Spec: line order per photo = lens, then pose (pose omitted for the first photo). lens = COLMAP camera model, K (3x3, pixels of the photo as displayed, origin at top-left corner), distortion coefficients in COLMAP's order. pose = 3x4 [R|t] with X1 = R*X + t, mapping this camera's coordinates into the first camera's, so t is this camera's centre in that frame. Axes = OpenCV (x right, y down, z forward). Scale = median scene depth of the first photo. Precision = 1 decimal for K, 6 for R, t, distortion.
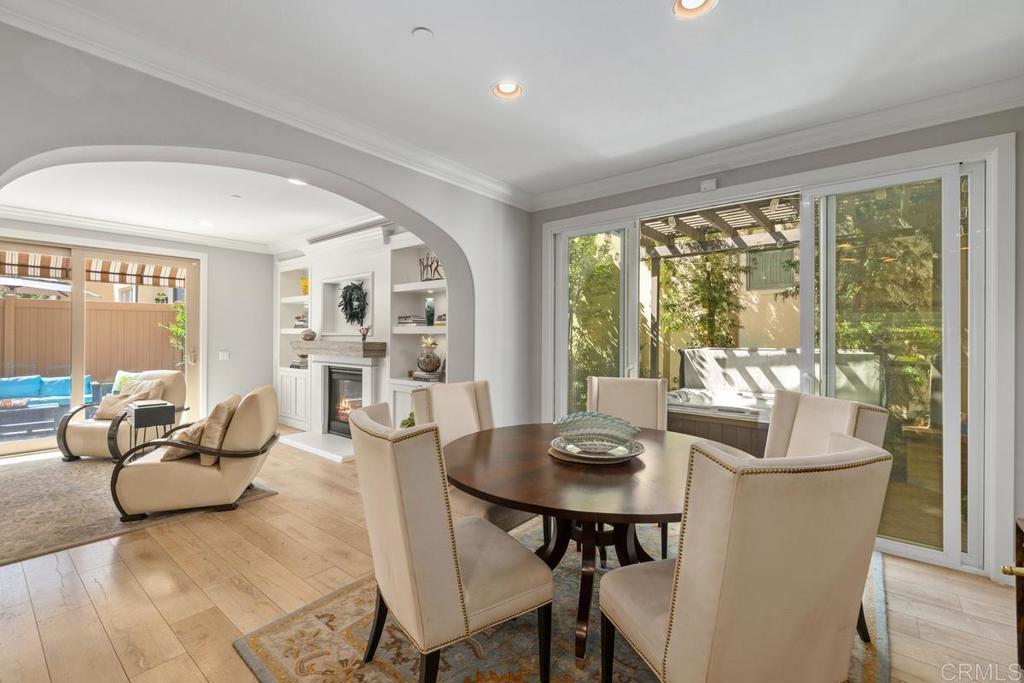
lens RADIAL K [[443.9, 0, 512.0], [0, 443.9, 341.5], [0, 0, 1]] dist [0.000445, 0.000195]
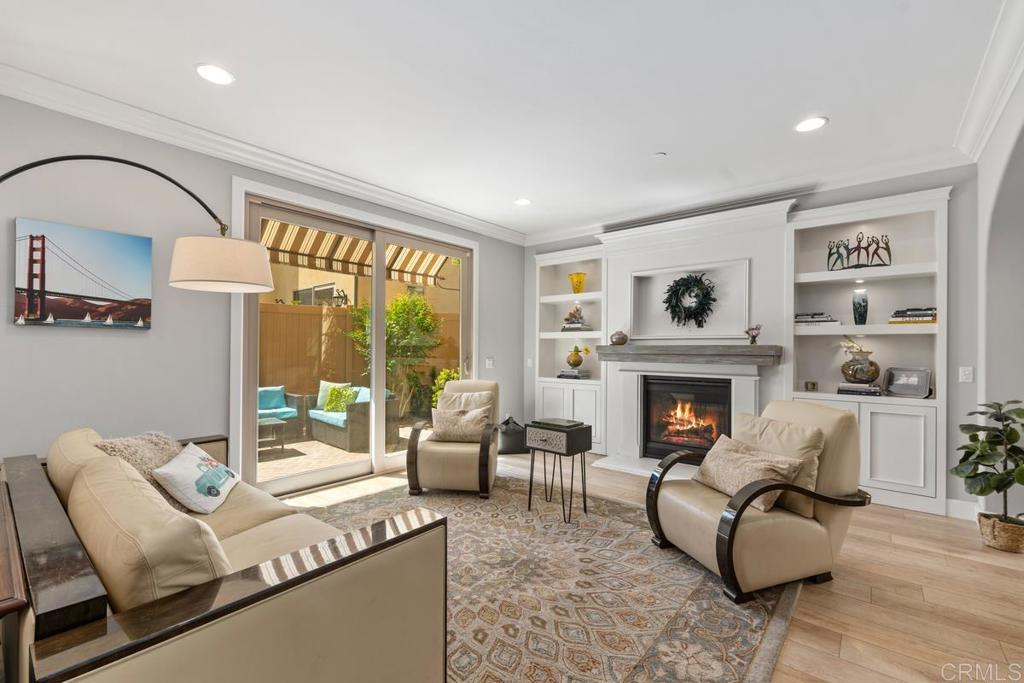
lens RADIAL K [[439.9, 0, 513.1], [0, 439.9, 352.0], [0, 0, 1]] dist [0.001716, 0.000167]
pose [[0.999937, 0.002750, -0.010854, -0.756614], [-0.002799, 0.999986, -0.004460, 0.017325], [0.010842, 0.004490, 0.999931, 0.203467]]
